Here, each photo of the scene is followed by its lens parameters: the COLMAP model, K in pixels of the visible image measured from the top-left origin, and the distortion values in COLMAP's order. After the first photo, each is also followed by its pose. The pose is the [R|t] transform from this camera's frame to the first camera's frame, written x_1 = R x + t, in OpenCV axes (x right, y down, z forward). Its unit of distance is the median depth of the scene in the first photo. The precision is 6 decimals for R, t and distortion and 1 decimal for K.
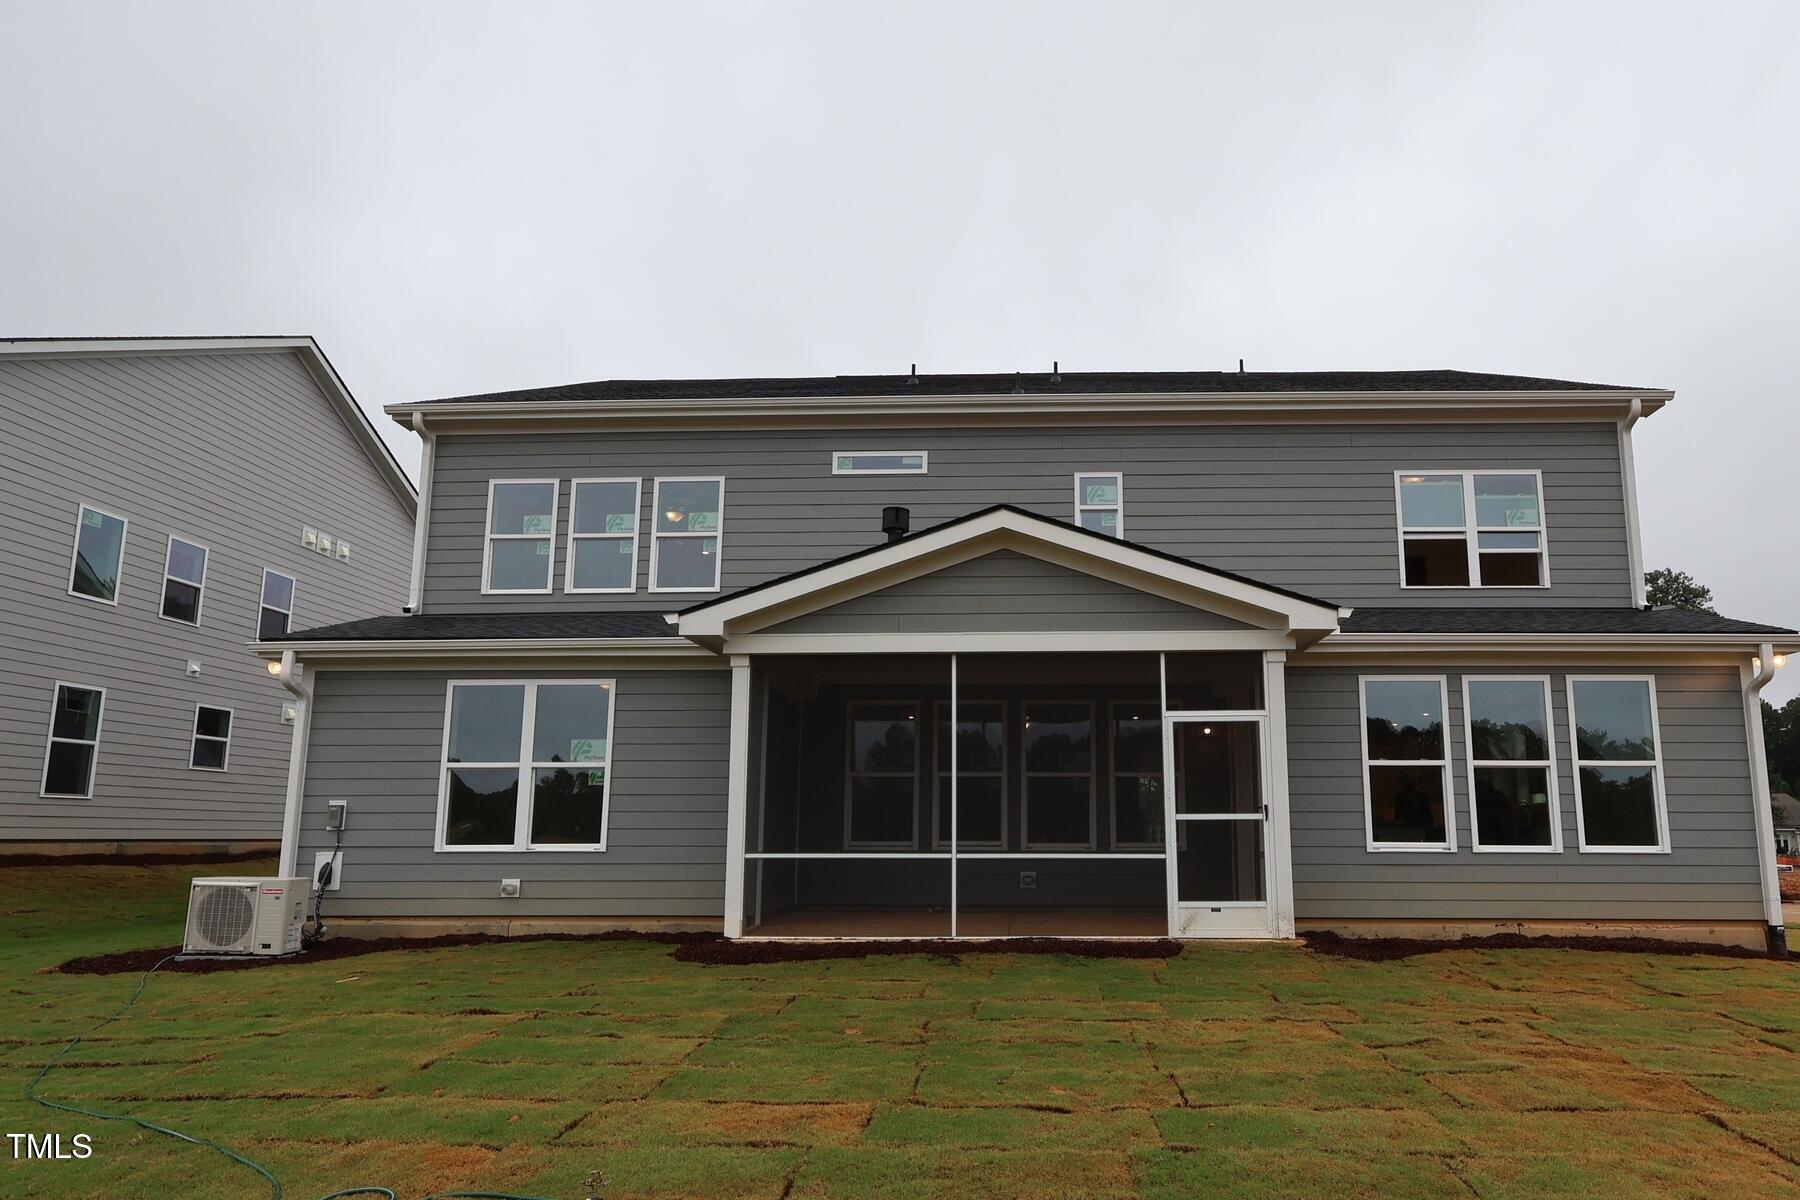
lens RADIAL K [[1037.5, 0, 995.9], [0, 1037.5, 663.6], [0, 0, 1]] dist [0.002416, 0.003441]
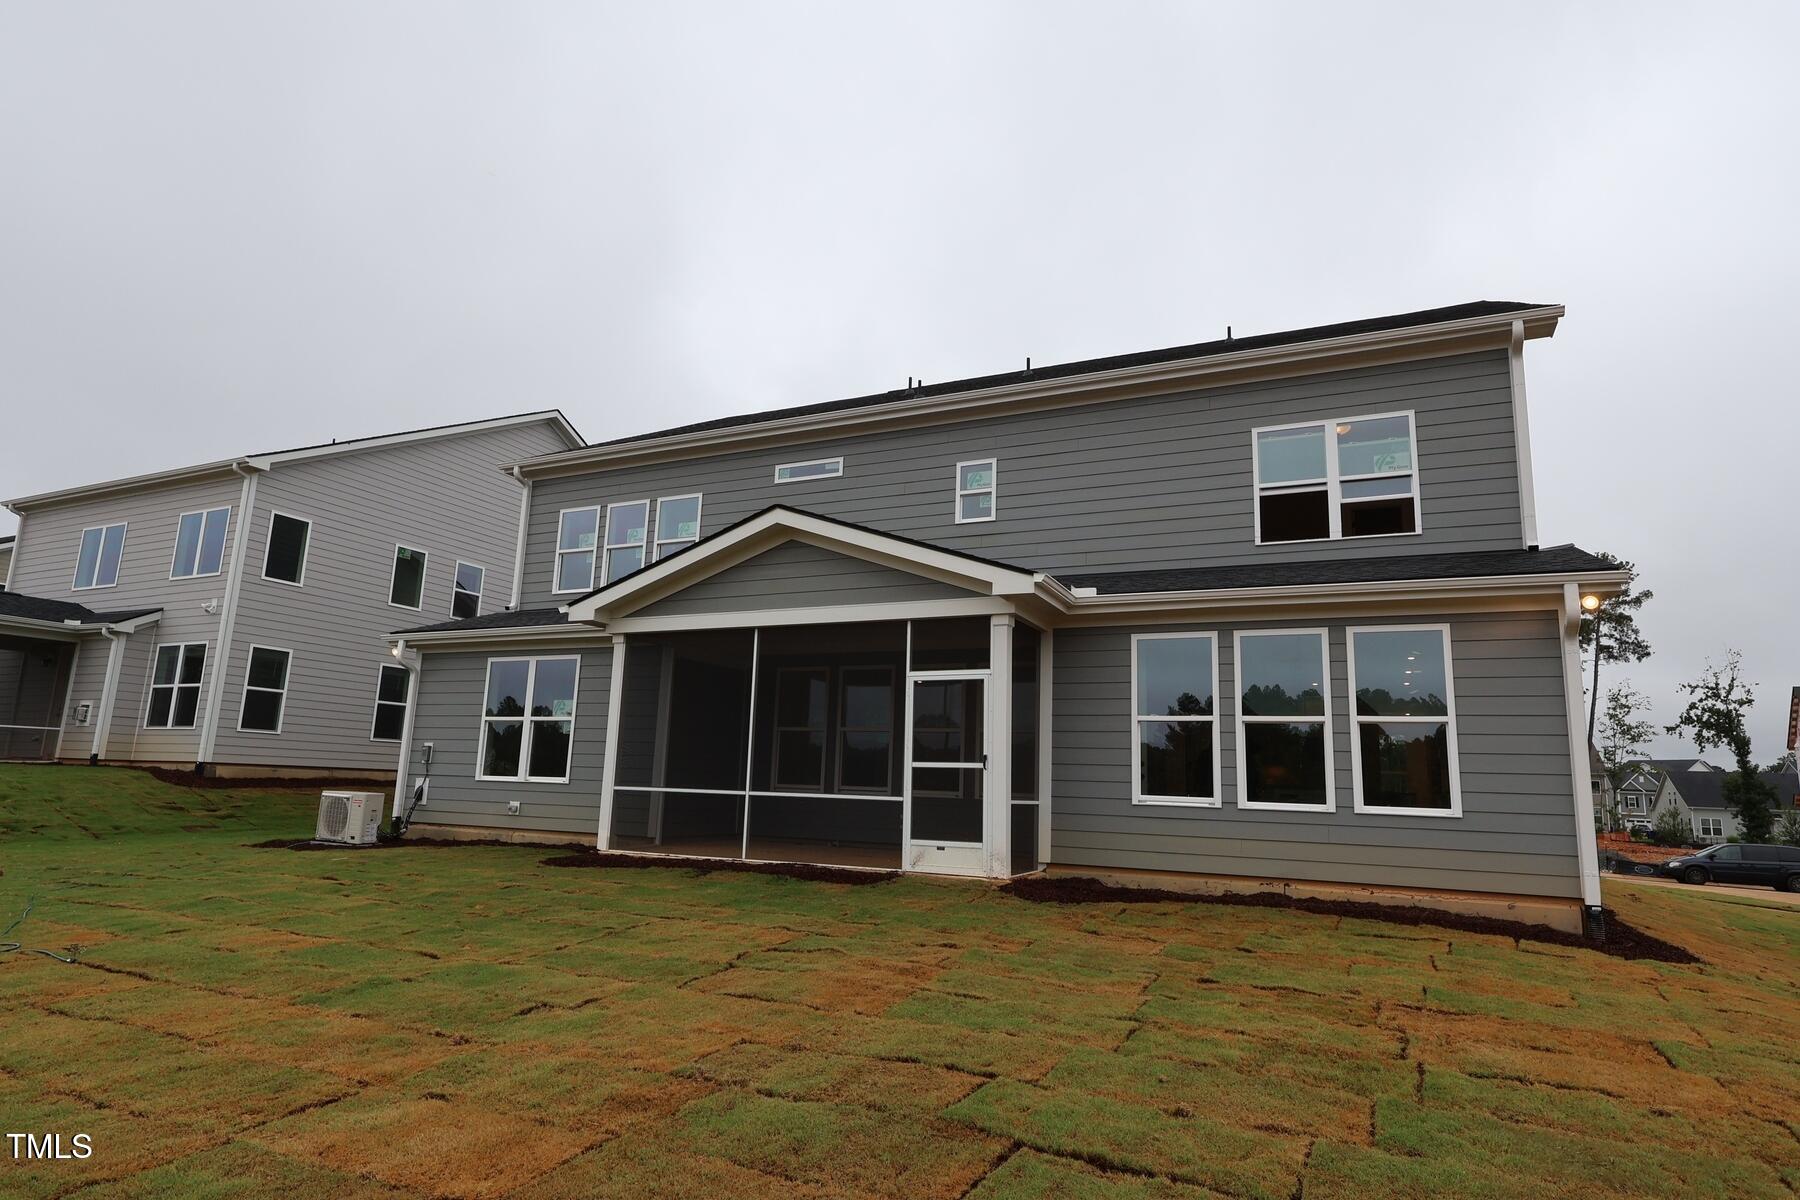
lens RADIAL K [[958.6, 0, 900.0], [0, 958.6, 600.0], [0, 0, 1]] dist [0.003695, 0.000576]
pose [[0.919568, -0.045671, -0.390268, 0.520363], [0.031399, 0.998587, -0.042876, 0.011063], [0.391675, 0.027173, 0.919702, 0.020817]]
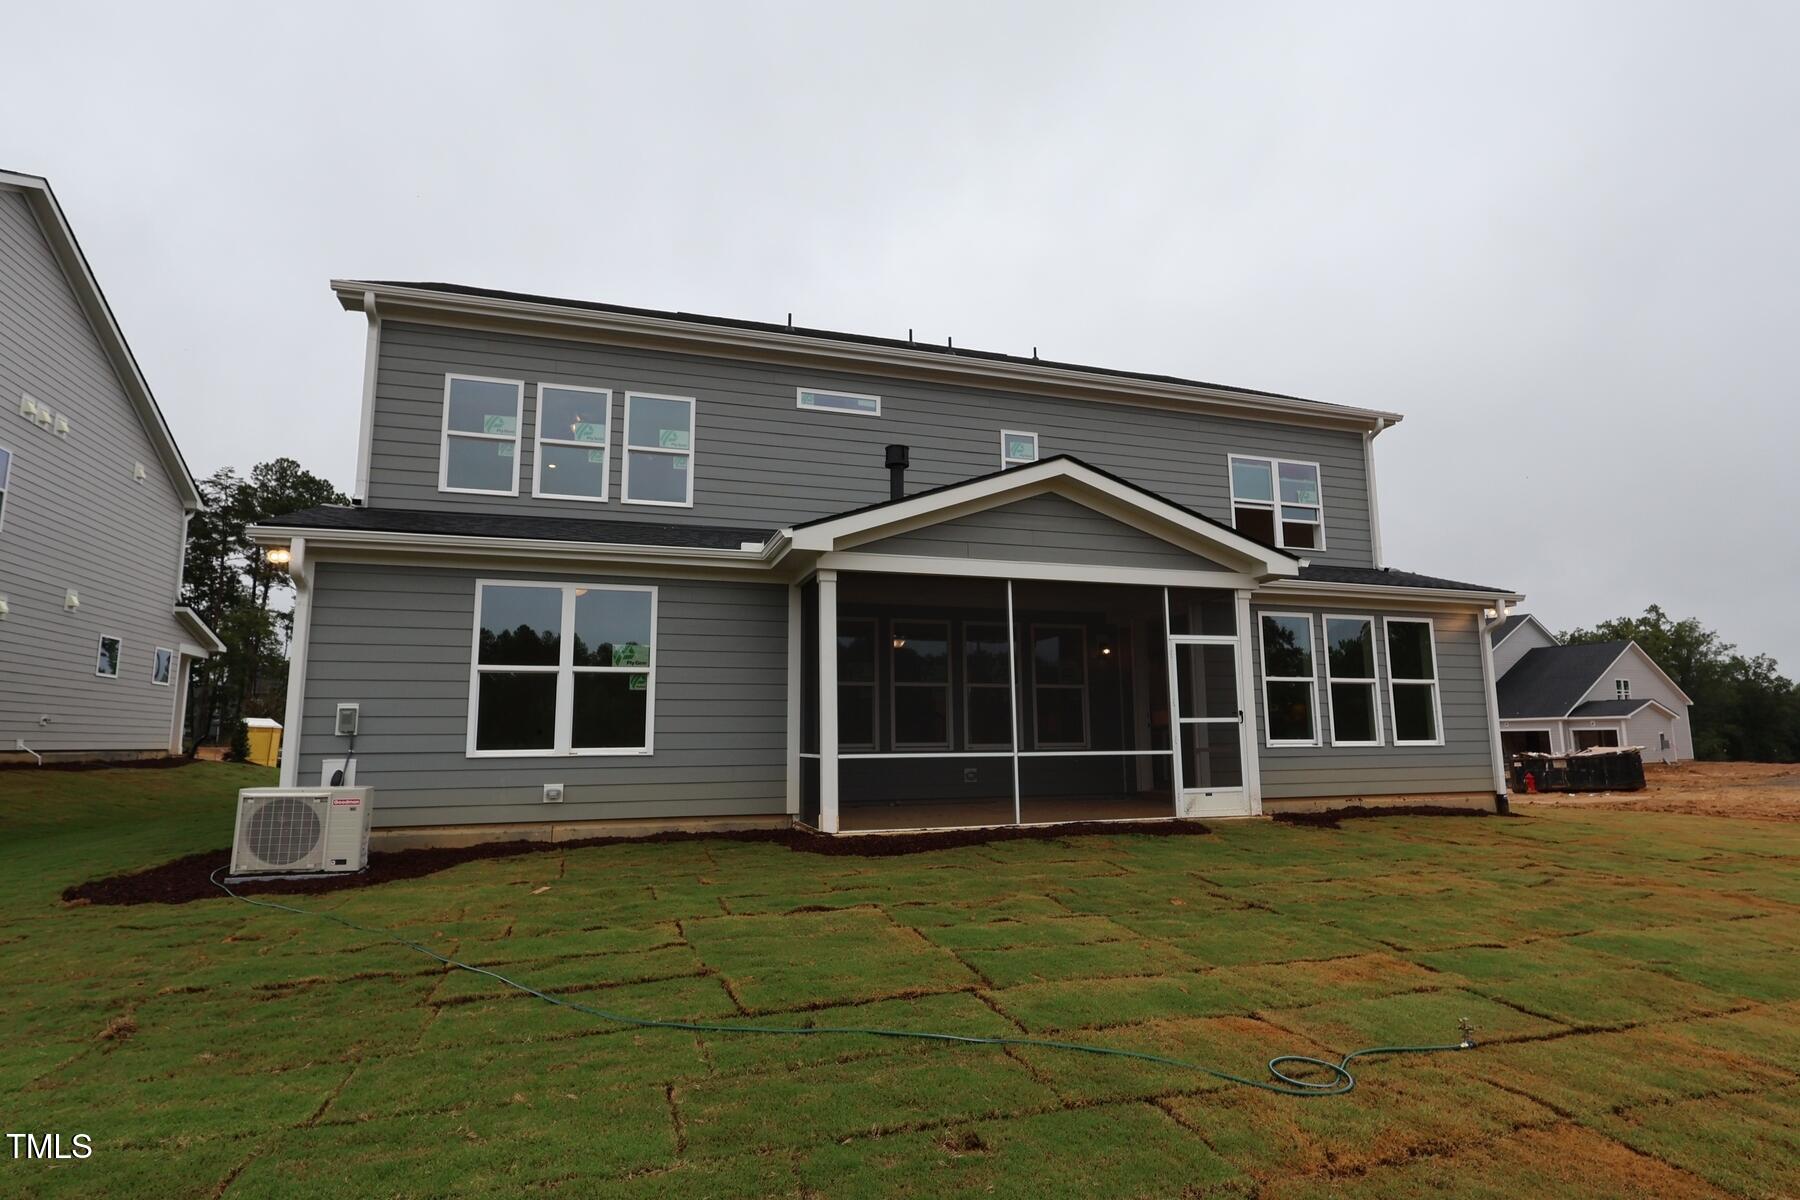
lens RADIAL K [[898.9, 0, 883.8], [0, 898.9, 598.6], [0, 0, 1]] dist [0.002064, -0.000531]
pose [[0.945373, 0.042911, 0.323154, -0.459553], [-0.045358, 0.998971, 0.000041, 0.017186], [-0.322820, -0.014696, 0.946346, 0.092504]]
